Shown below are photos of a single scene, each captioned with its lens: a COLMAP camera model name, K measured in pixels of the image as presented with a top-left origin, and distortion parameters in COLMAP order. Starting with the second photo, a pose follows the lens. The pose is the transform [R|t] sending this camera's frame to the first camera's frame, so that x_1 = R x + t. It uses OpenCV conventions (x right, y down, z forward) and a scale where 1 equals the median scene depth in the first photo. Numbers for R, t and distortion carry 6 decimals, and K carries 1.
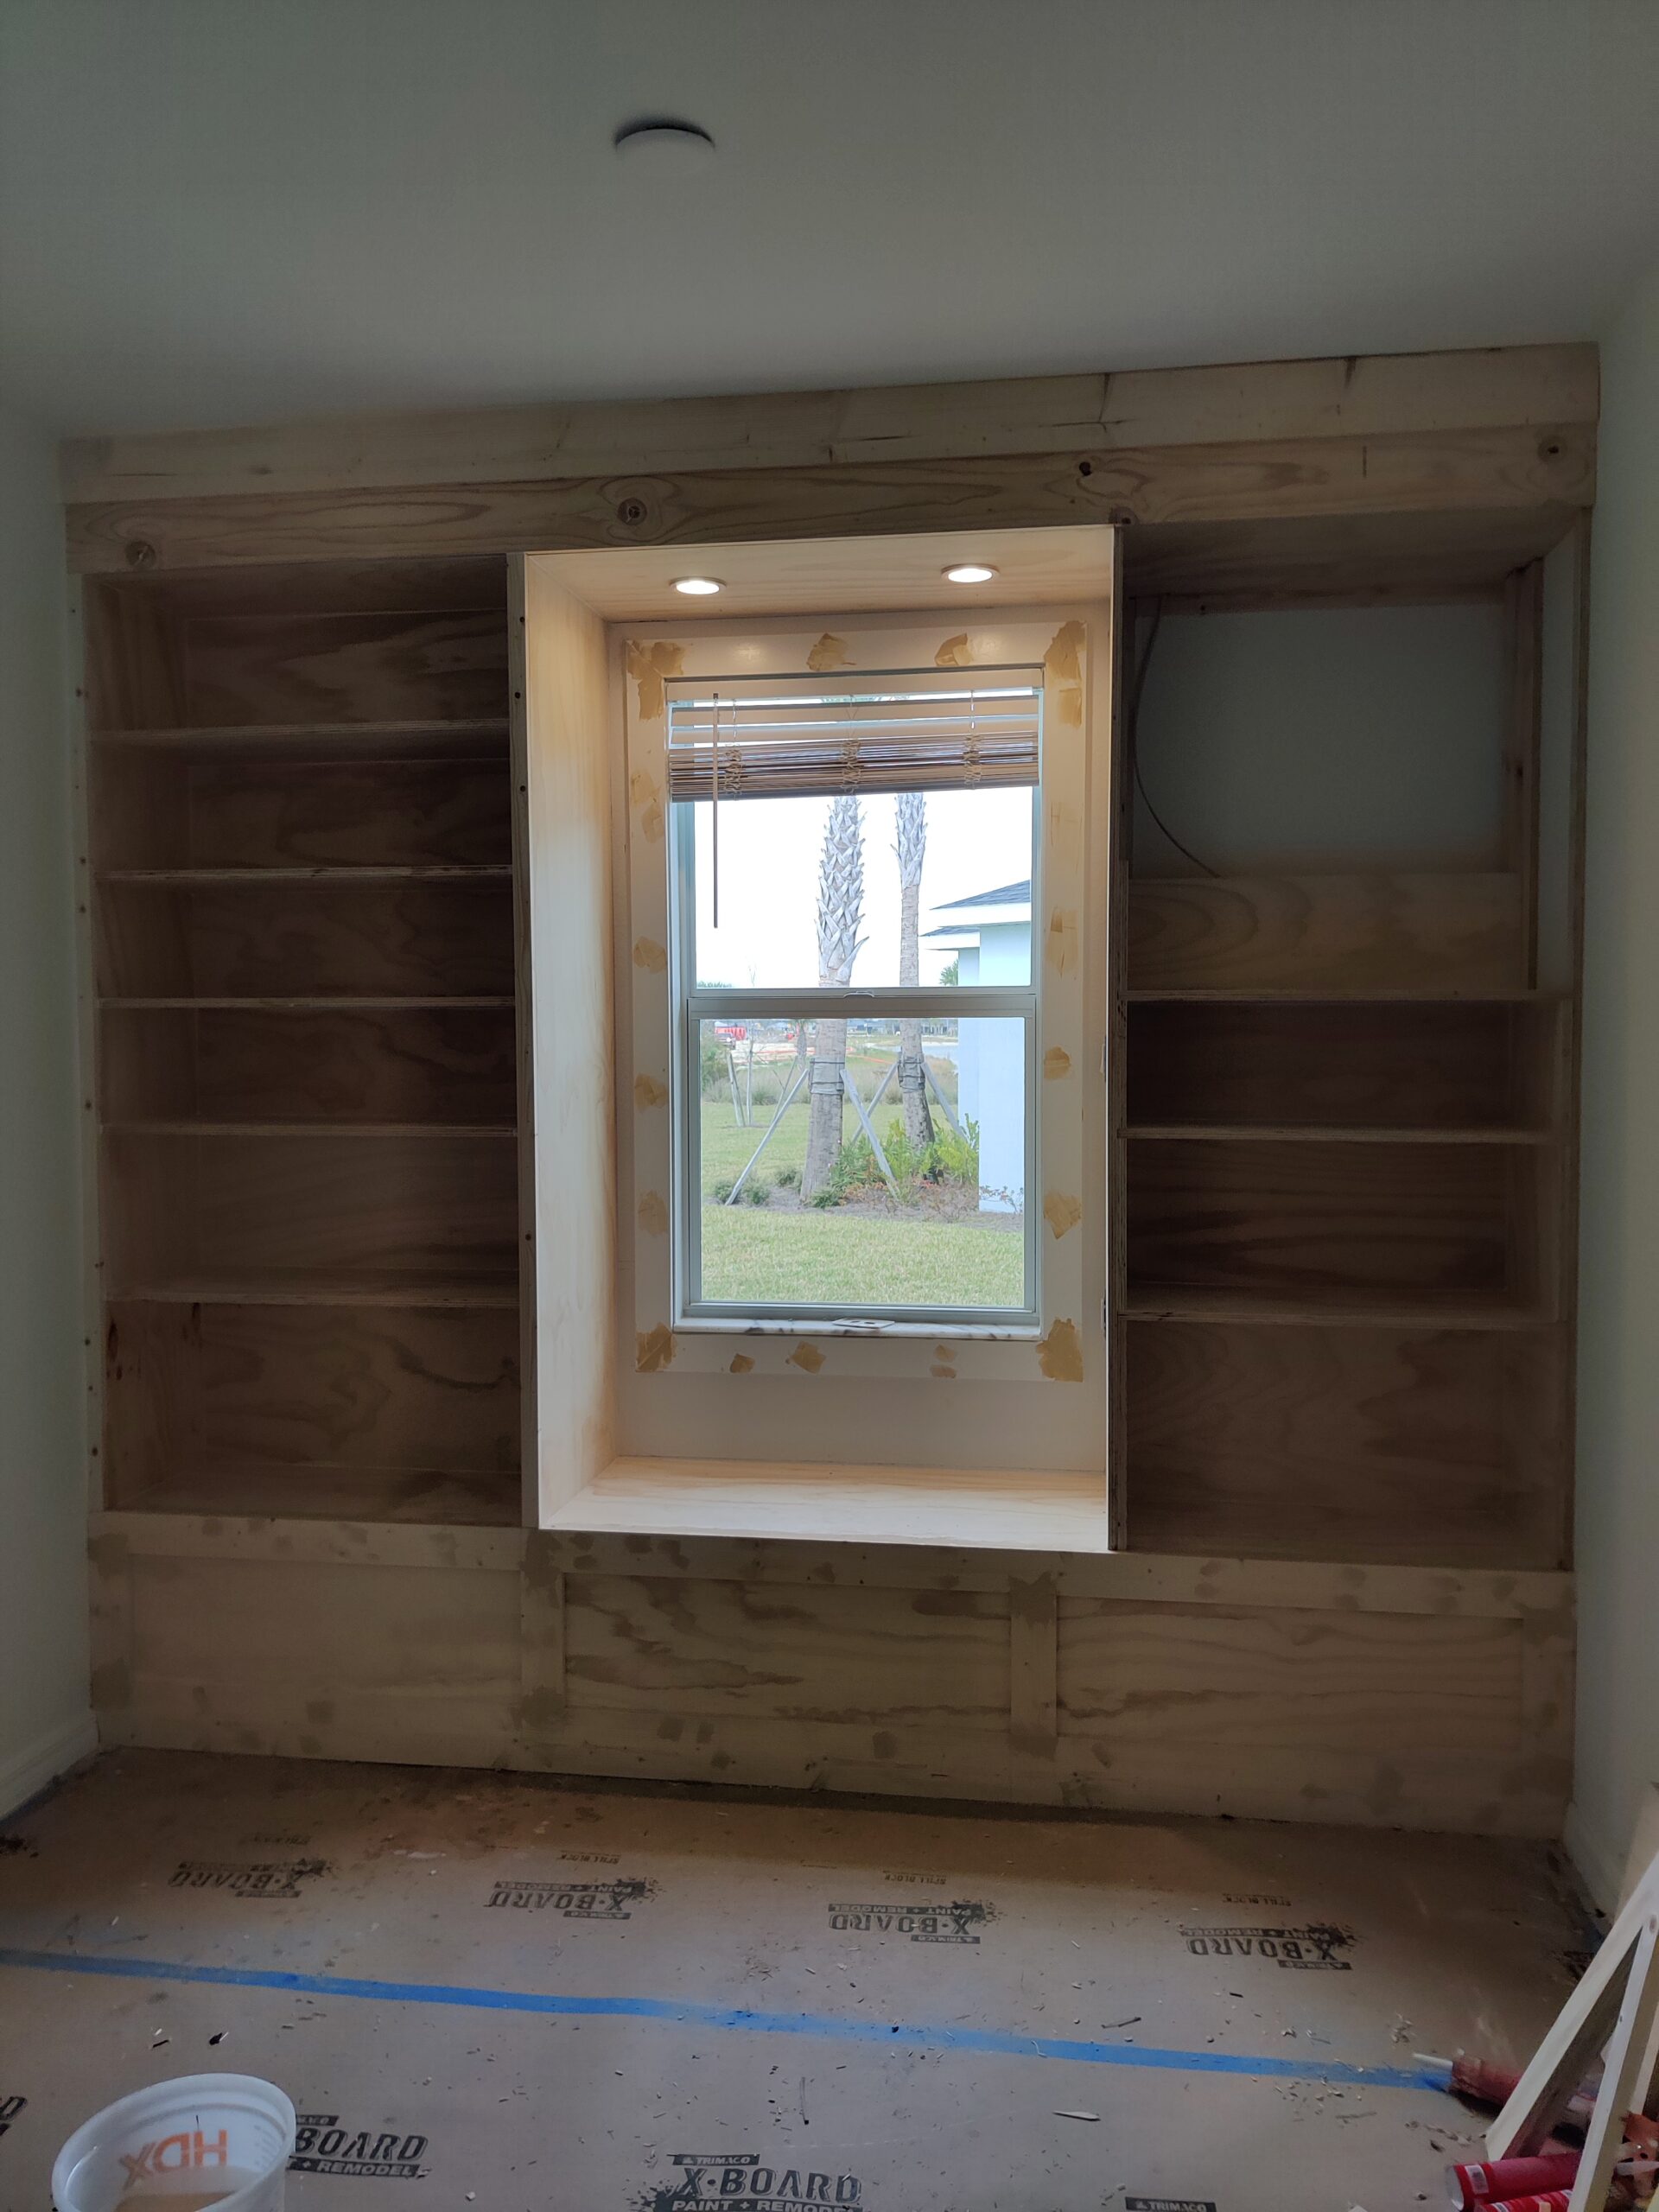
lens RADIAL K [[1672.9, 0, 863.6], [0, 1672.9, 1091.7], [0, 0, 1]] dist [0.008080, -0.046819]
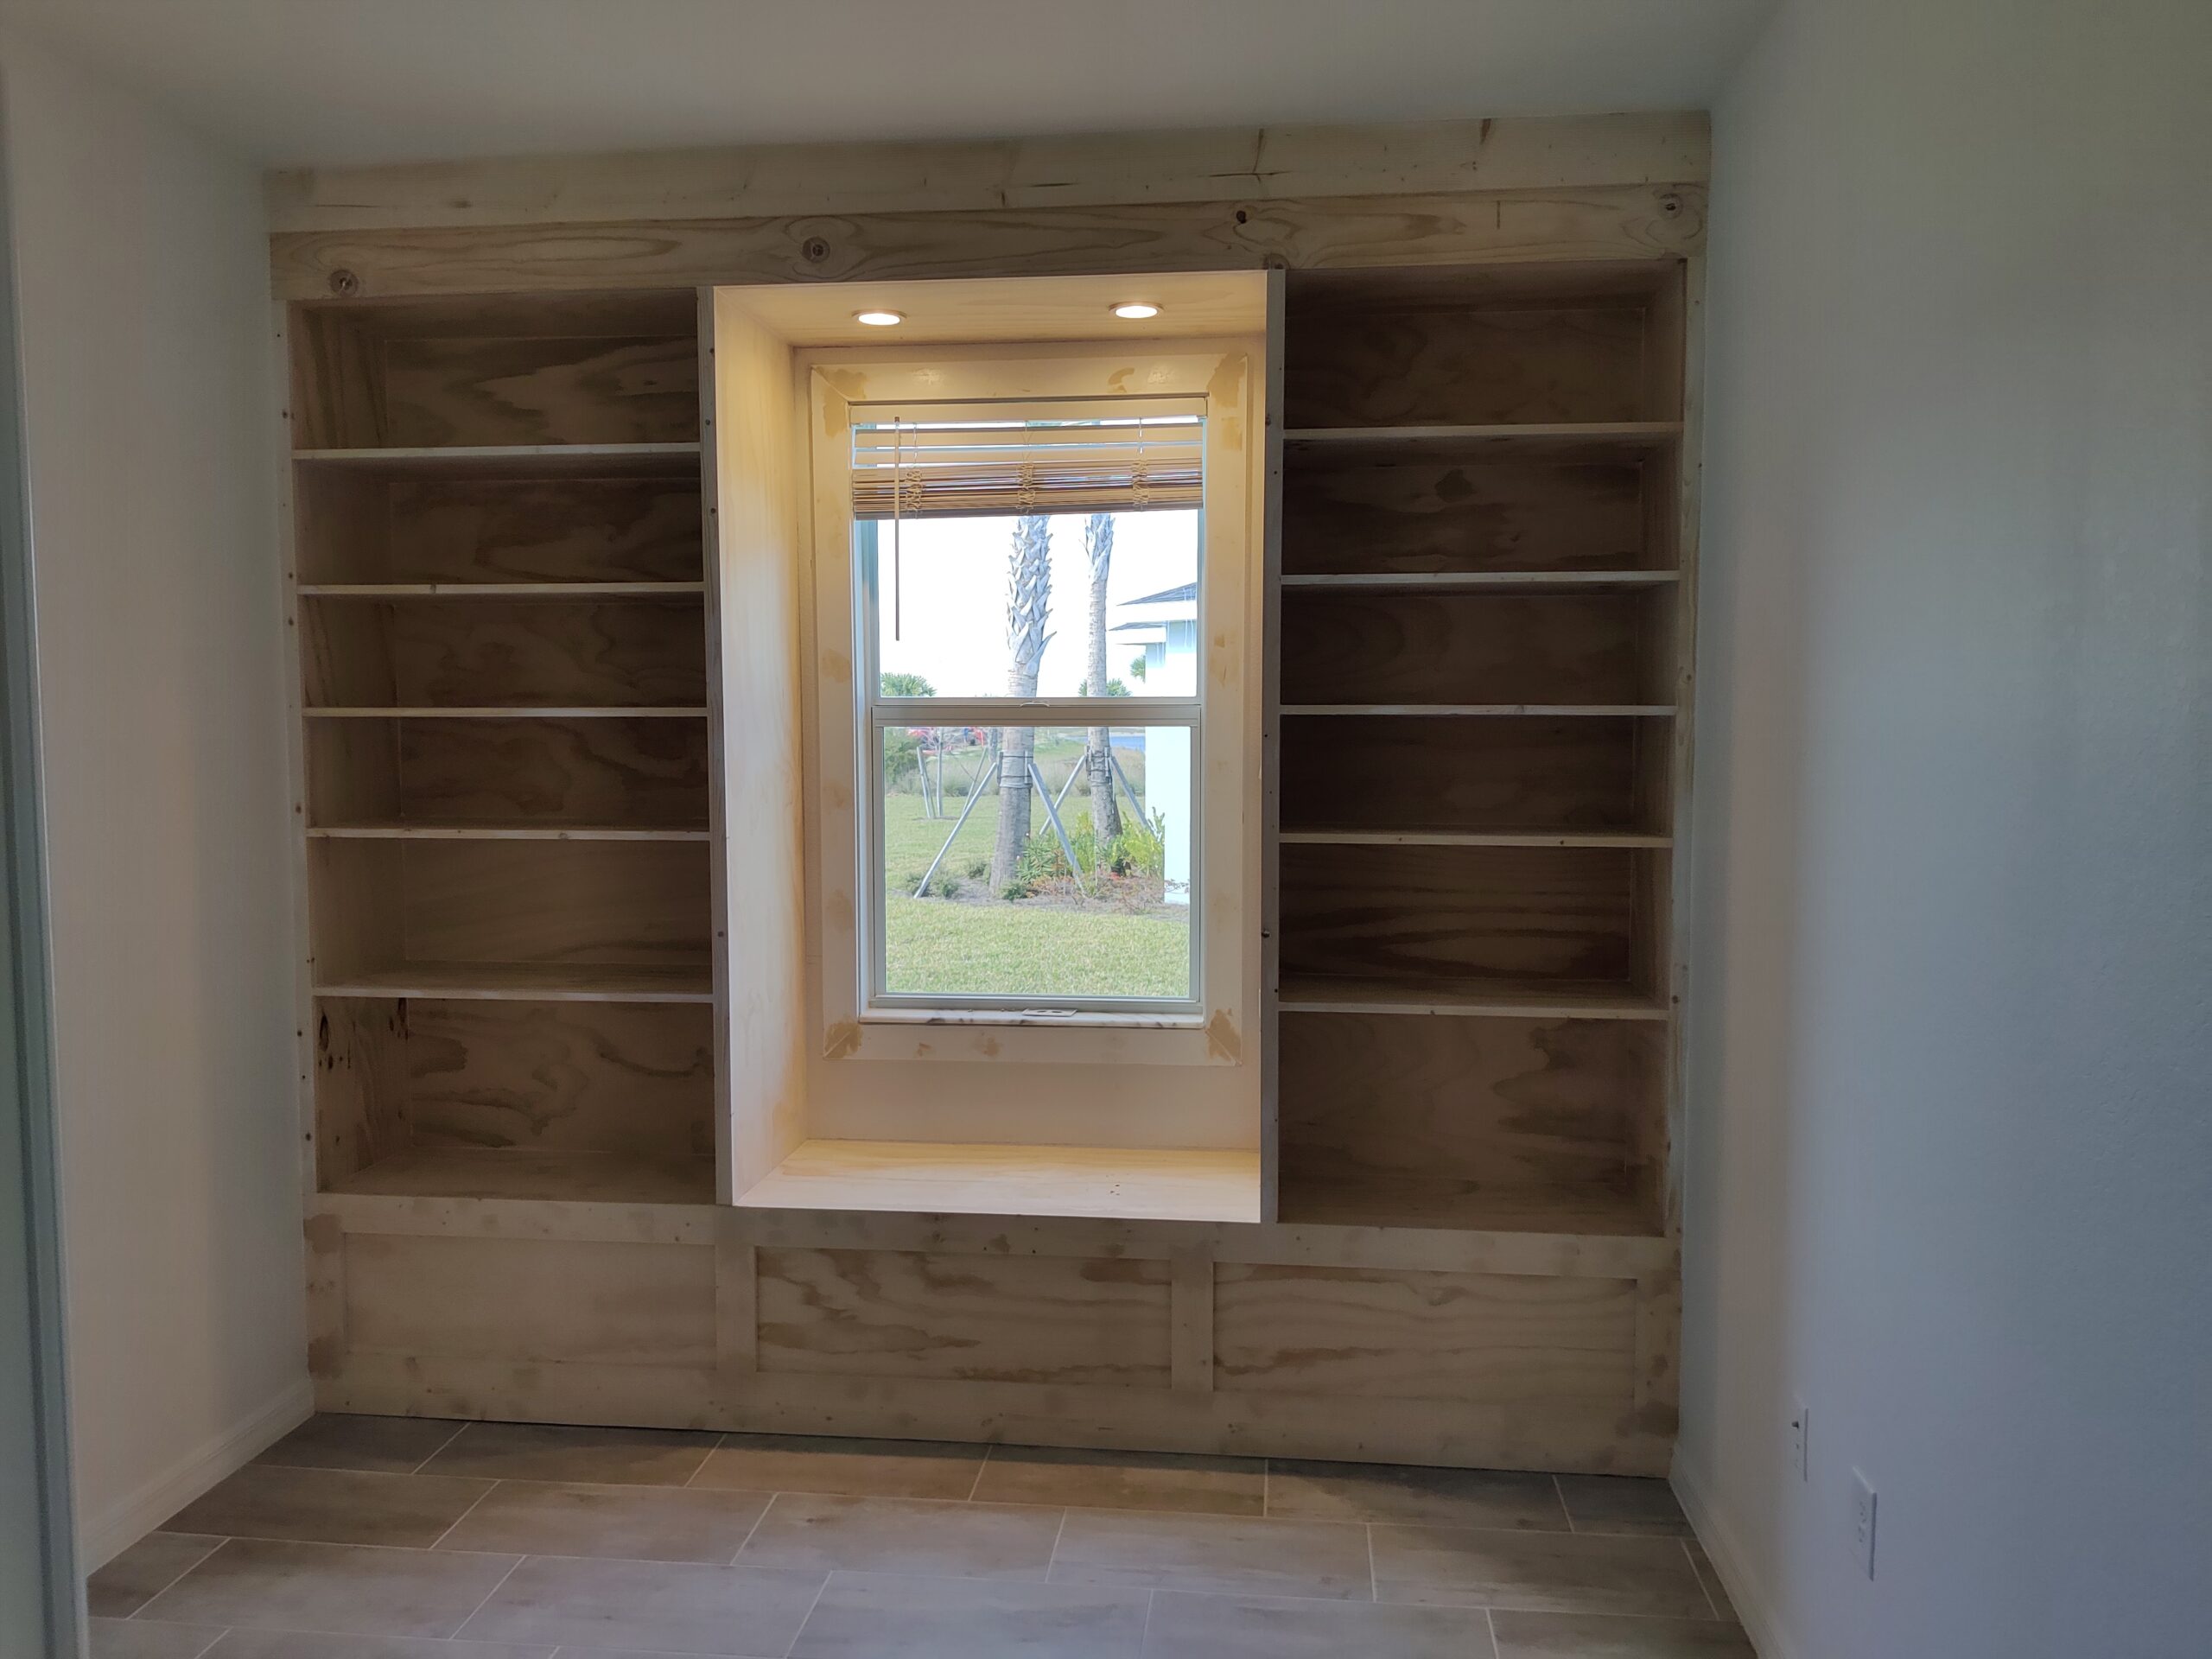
lens RADIAL K [[1672.9, 0, 1113.9], [0, 1672.9, 827.5], [0, 0, 1]] dist [0.008080, -0.046819]
pose [[0.999376, -0.000130, 0.035324, 0.011529], [-0.000814, 0.999643, 0.026705, -0.009038], [-0.035314, -0.026717, 0.999019, -0.068354]]
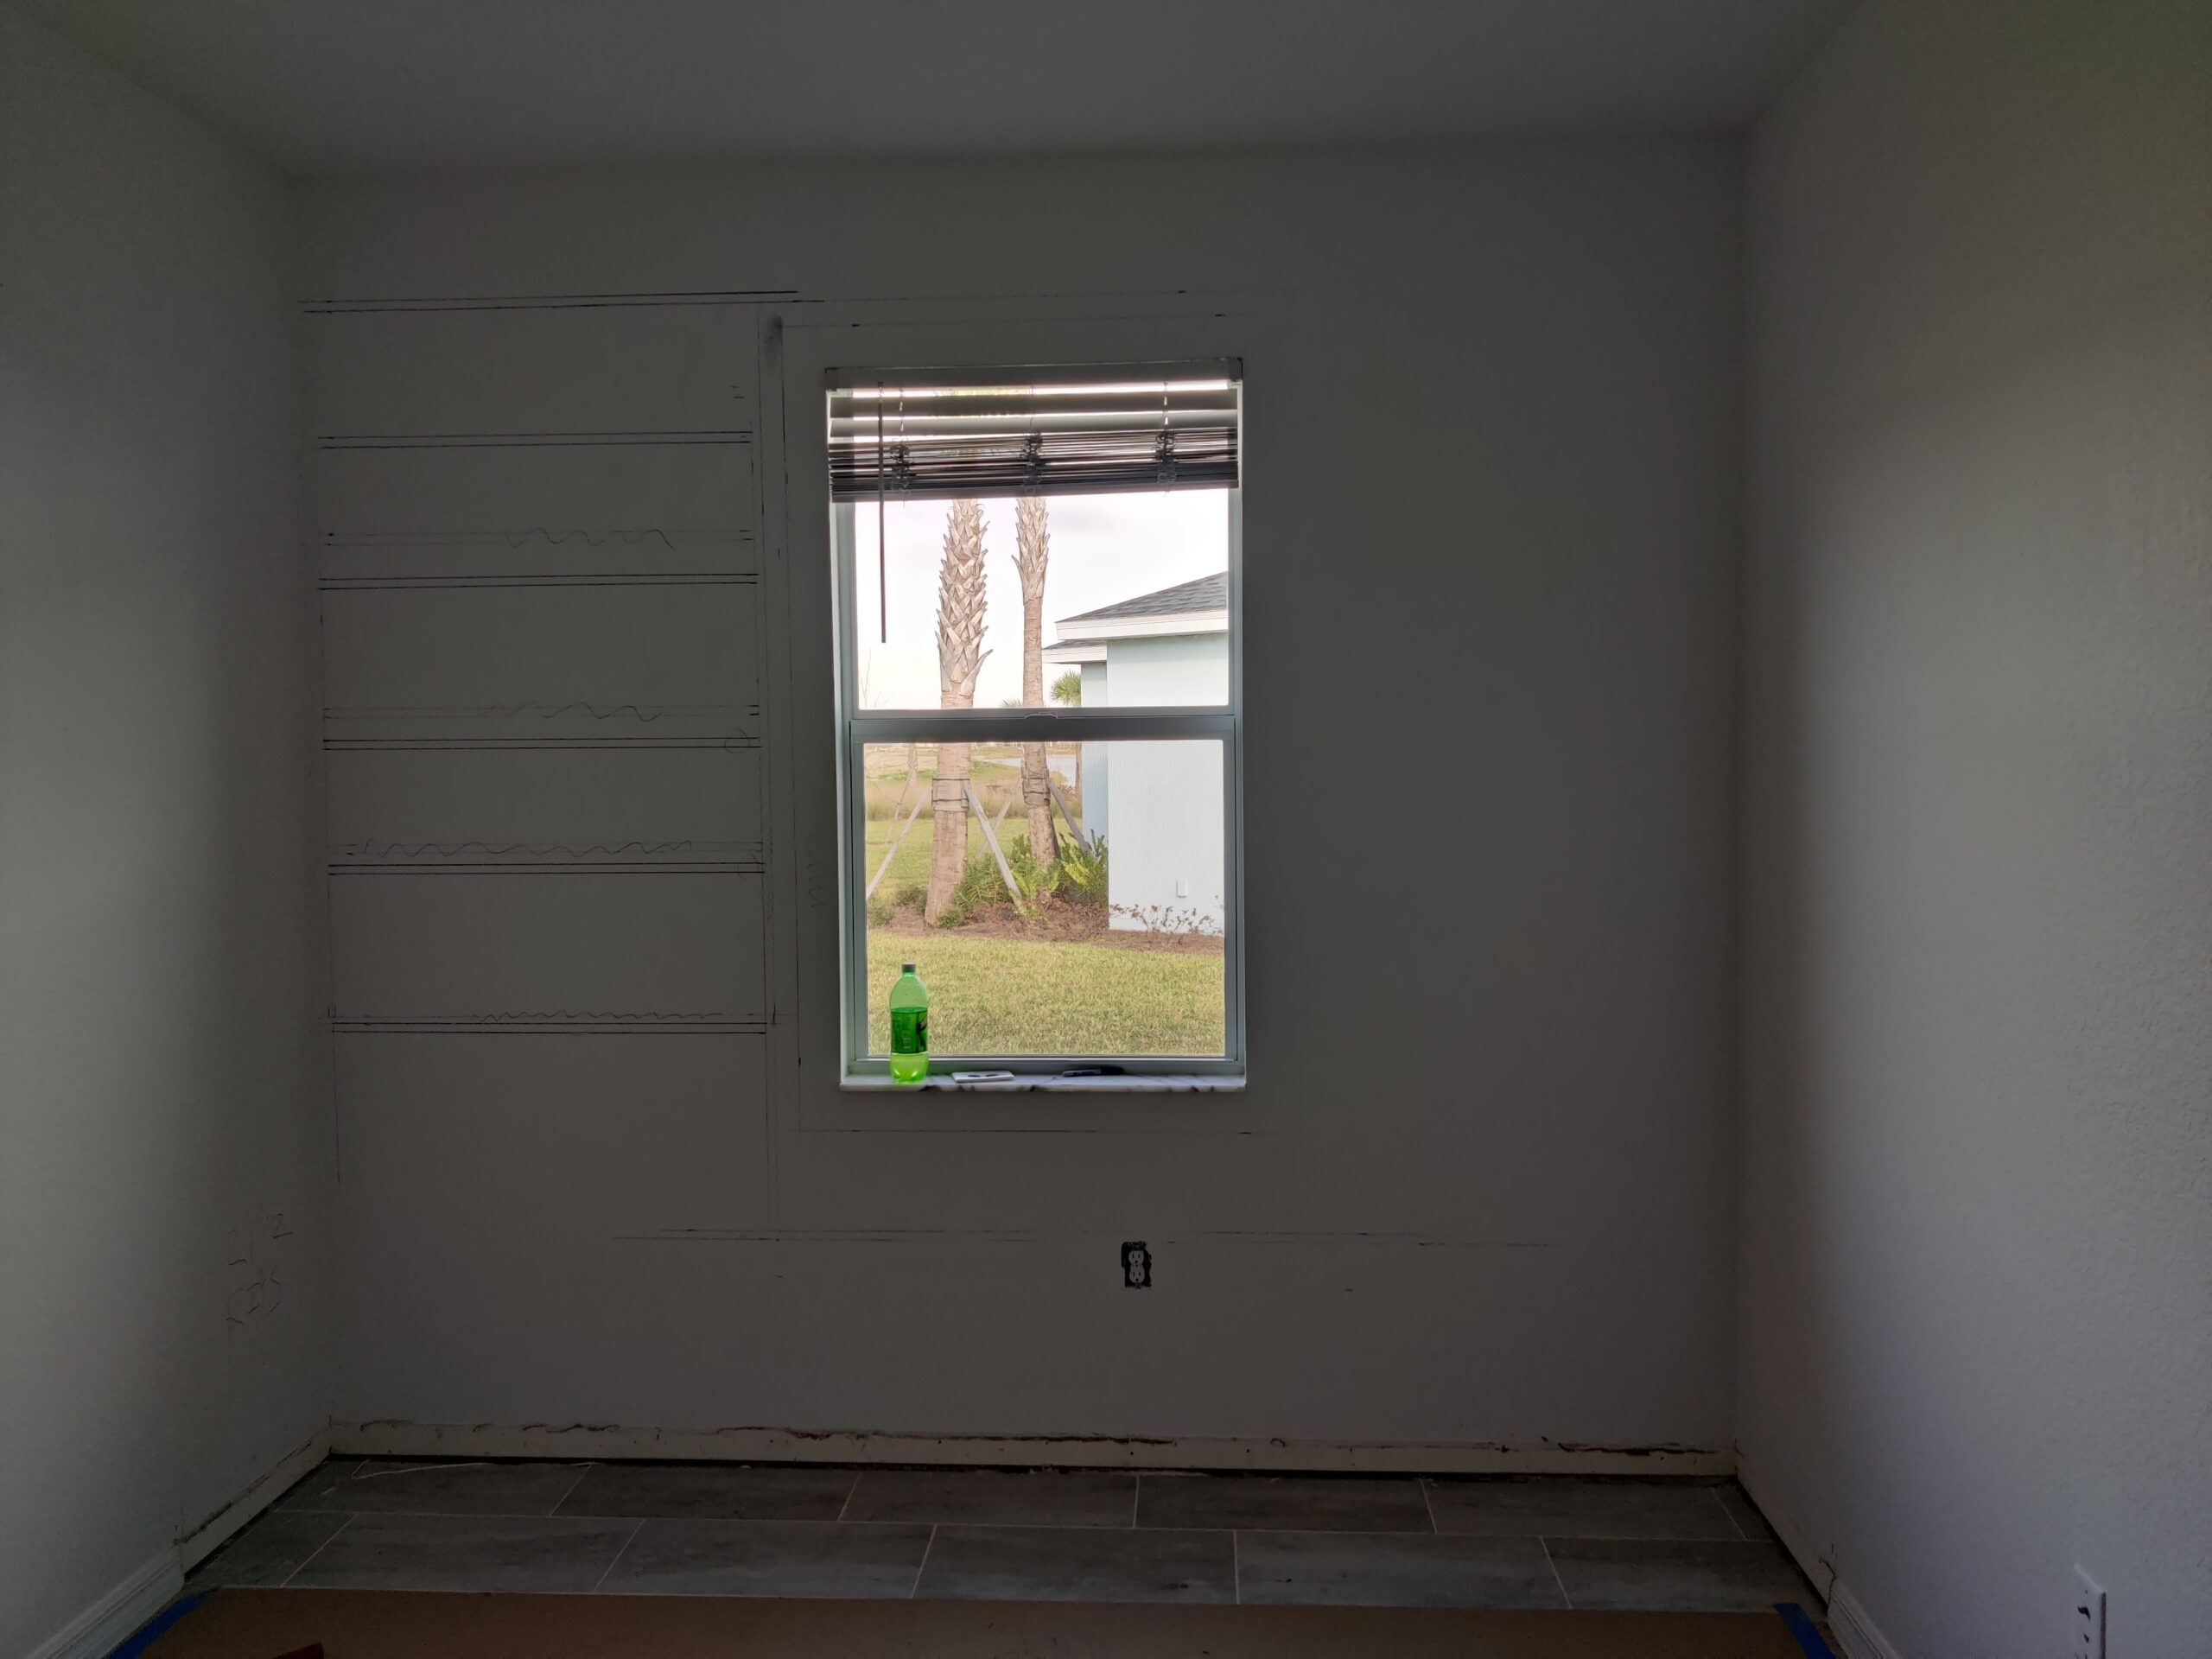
lens RADIAL K [[1672.9, 0, 1120.6], [0, 1672.9, 796.5], [0, 0, 1]] dist [0.008080, -0.046819]
pose [[0.996223, -0.008797, 0.086382, -0.043529], [0.009207, 0.999948, -0.004343, -0.010863], [-0.086340, 0.005122, 0.996253, 0.101240]]
